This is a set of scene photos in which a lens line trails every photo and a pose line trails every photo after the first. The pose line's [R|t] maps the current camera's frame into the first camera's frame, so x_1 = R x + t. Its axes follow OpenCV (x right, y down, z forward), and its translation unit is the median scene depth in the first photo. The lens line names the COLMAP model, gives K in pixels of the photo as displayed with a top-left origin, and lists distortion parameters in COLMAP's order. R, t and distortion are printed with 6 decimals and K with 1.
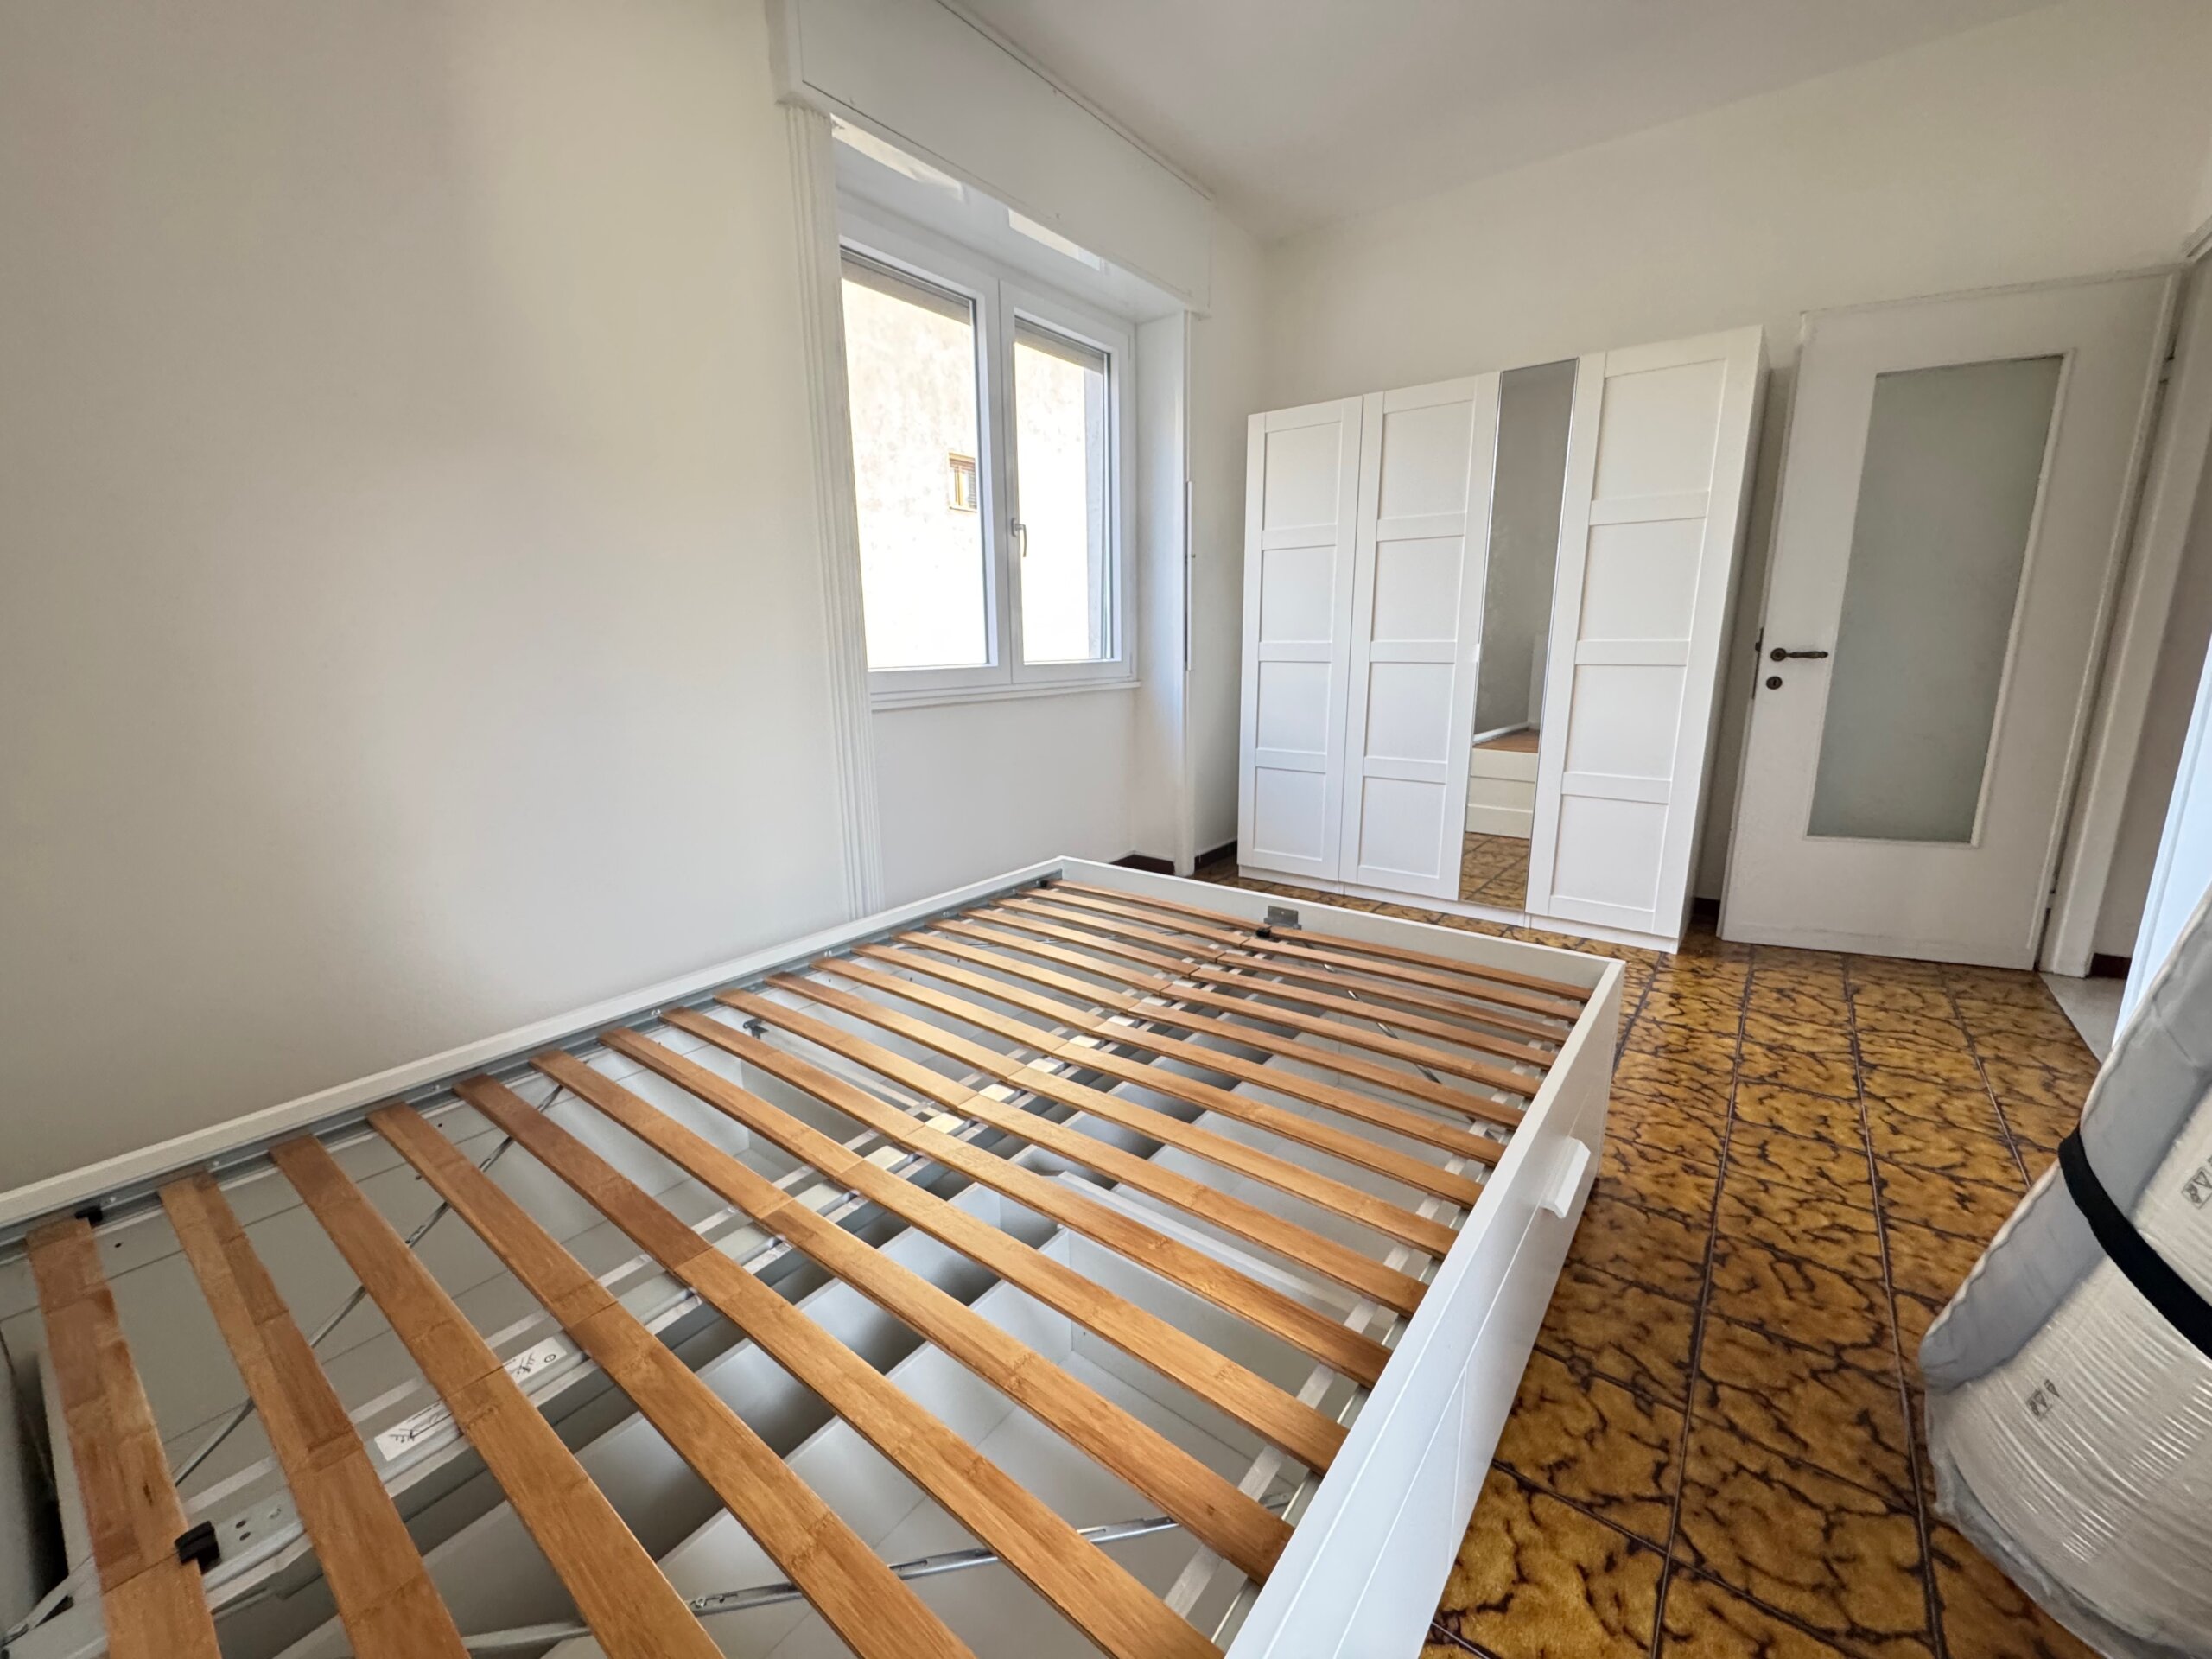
lens RADIAL K [[879.4, 0, 1102.8], [0, 879.4, 829.6], [0, 0, 1]] dist [-0.001303, -0.000109]
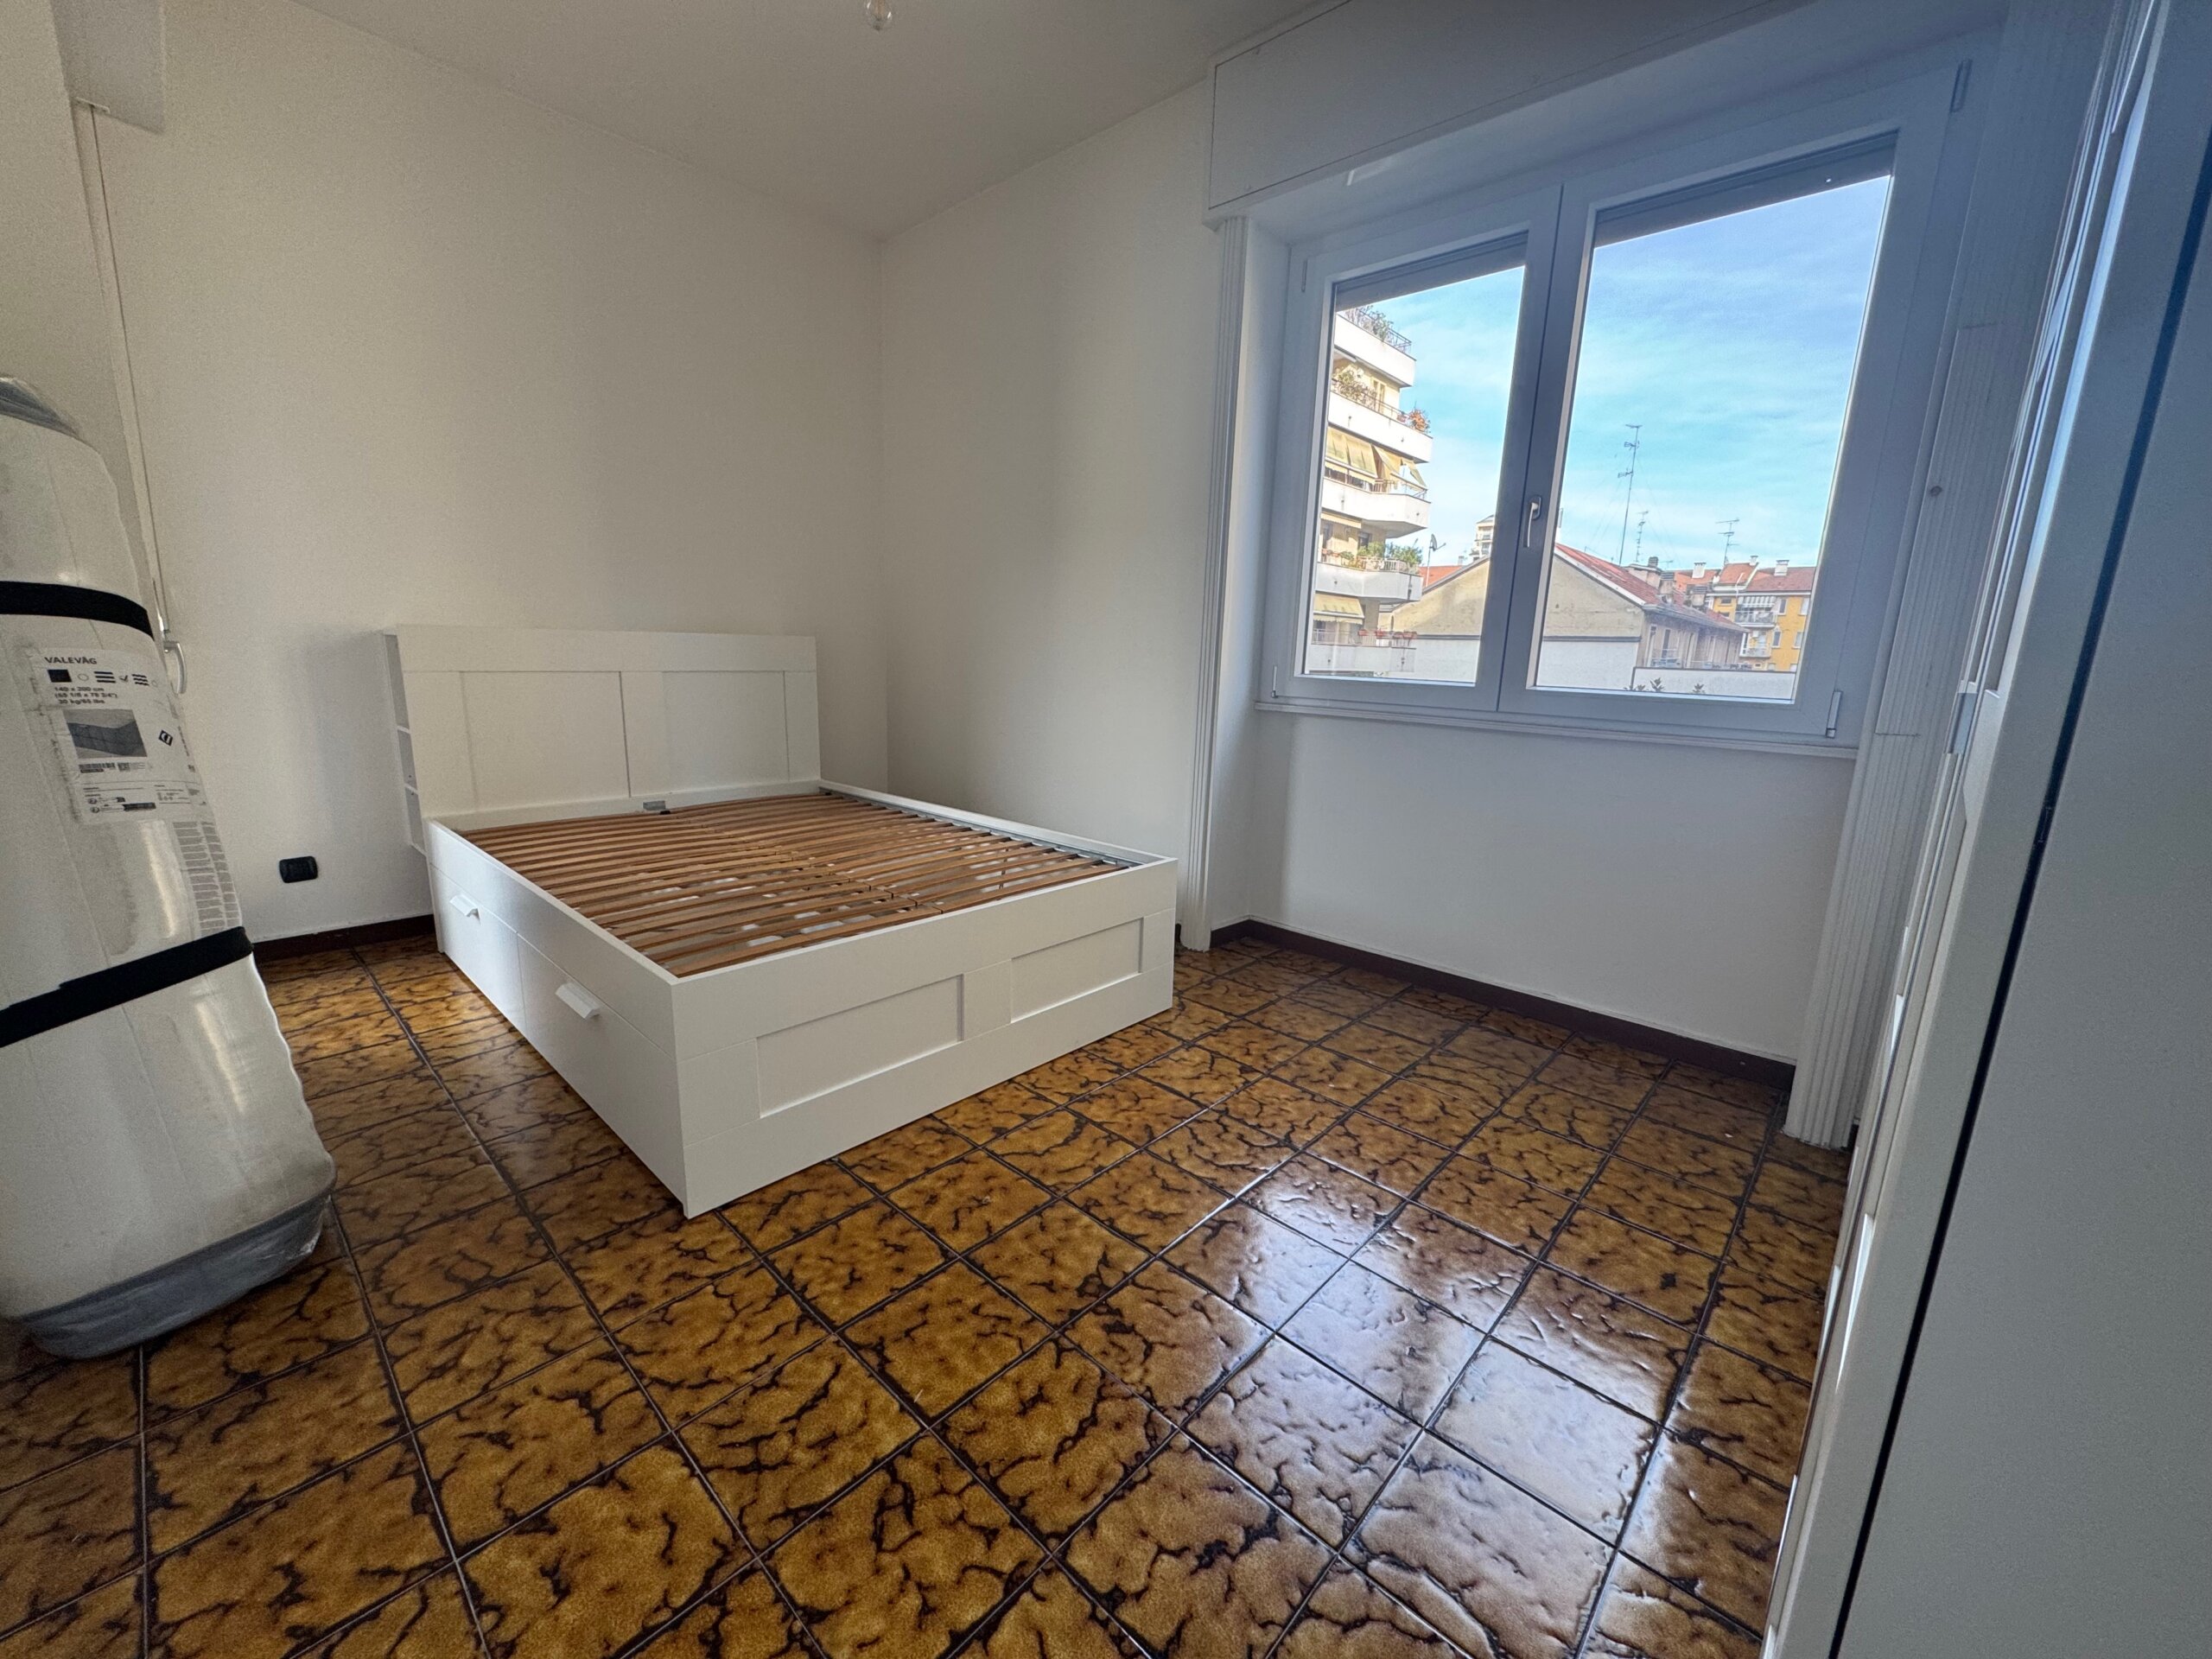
lens RADIAL K [[879.9, 0, 1102.4], [0, 879.9, 830.1], [0, 0, 1]] dist [-0.001757, 0.000008]
pose [[-0.093233, 0.210227, -0.973197, 1.169940], [-0.242639, 0.943187, 0.226989, -0.261938], [0.965626, 0.257298, -0.036926, 1.186703]]
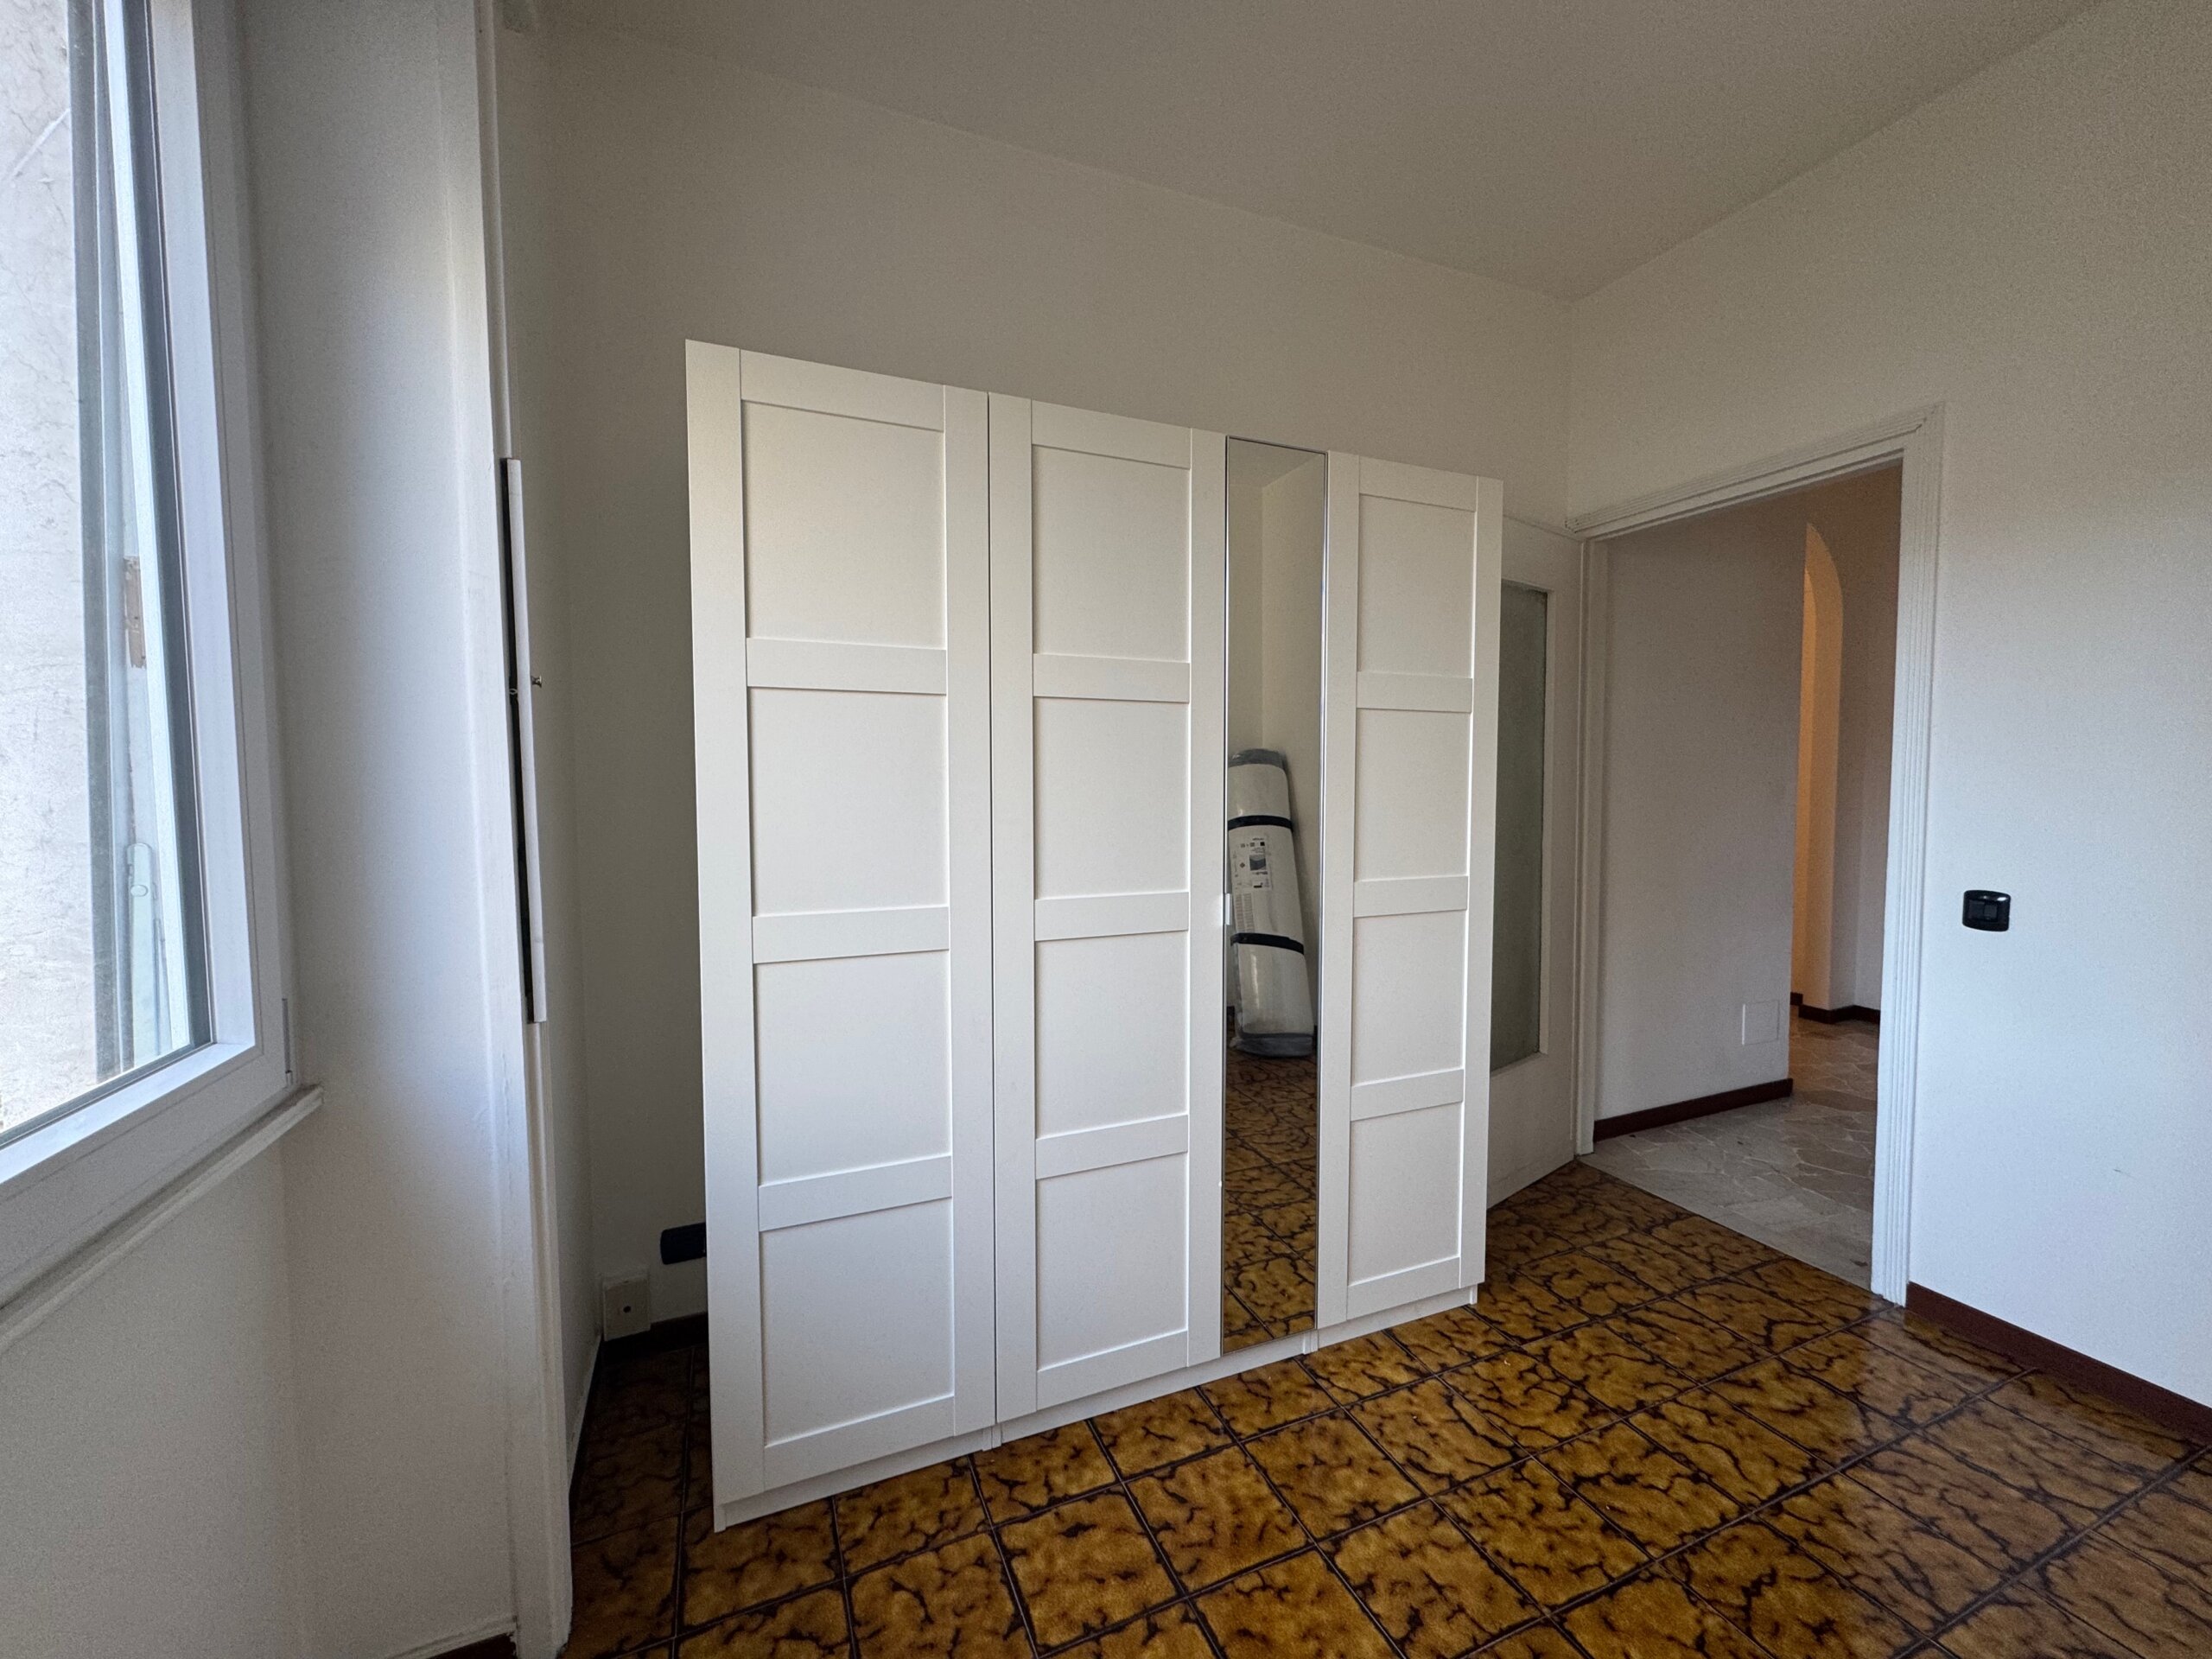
lens RADIAL K [[879.4, 0, 1102.8], [0, 879.4, 829.6], [0, 0, 1]] dist [-0.001303, -0.000109]
pose [[0.490049, -0.039003, 0.870822, -0.148018], [0.185459, 0.980792, -0.060437, -0.366413], [-0.851738, 0.191119, 0.487869, 1.243987]]
